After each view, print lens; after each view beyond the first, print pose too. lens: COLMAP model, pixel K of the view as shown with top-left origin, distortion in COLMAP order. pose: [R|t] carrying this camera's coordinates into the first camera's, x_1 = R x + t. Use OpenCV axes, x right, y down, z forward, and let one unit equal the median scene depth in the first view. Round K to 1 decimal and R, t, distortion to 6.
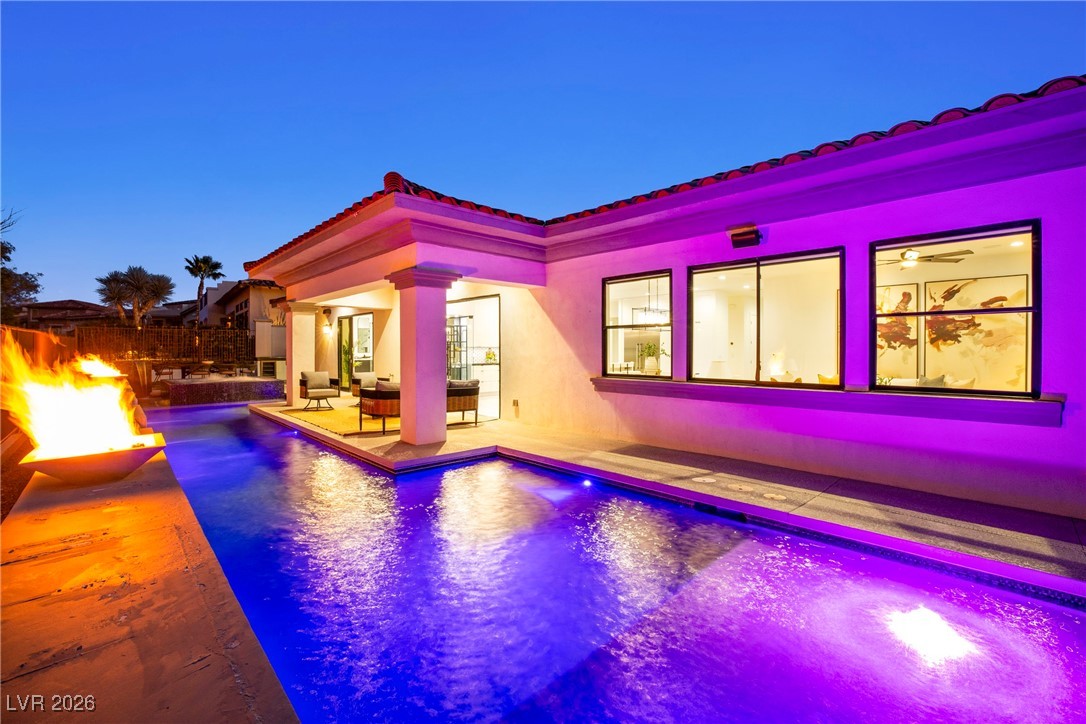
lens RADIAL K [[463.5, 0, 541.4], [0, 463.5, 353.4], [0, 0, 1]] dist [-0.018206, 0.000174]
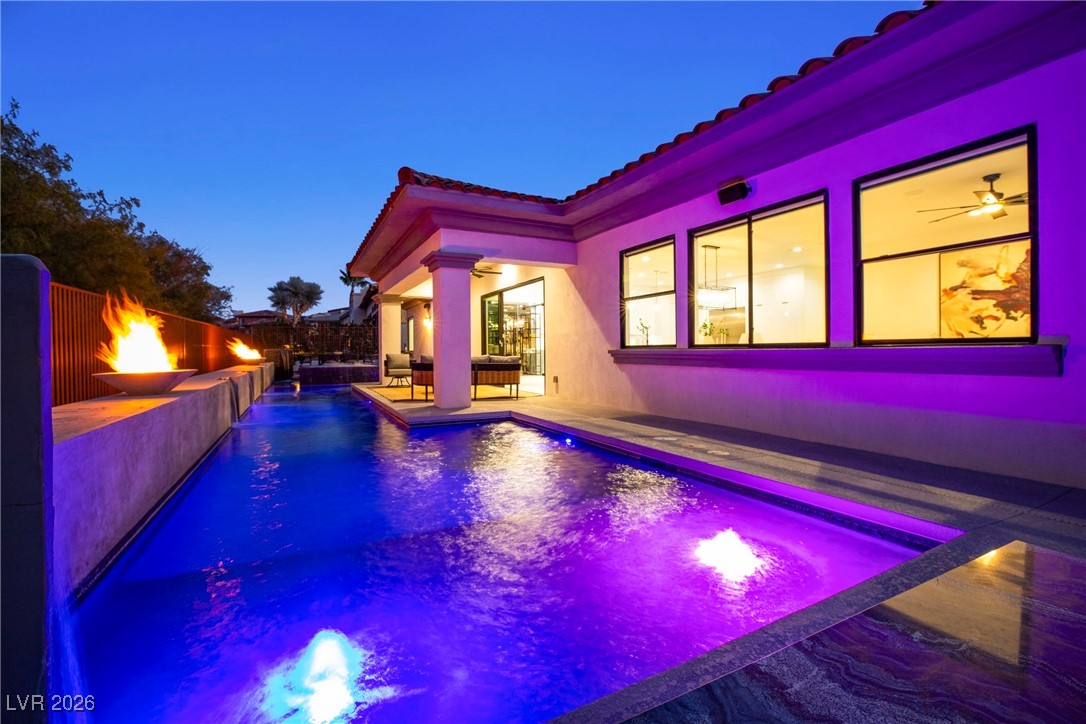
lens RADIAL K [[463.5, 0, 541.4], [0, 463.5, 353.4], [0, 0, 1]] dist [-0.018206, 0.000174]
pose [[0.963627, -0.008561, -0.267115, 0.243724], [0.009716, 0.999948, 0.003004, 0.057142], [0.267075, -0.005490, 0.963660, -0.018369]]
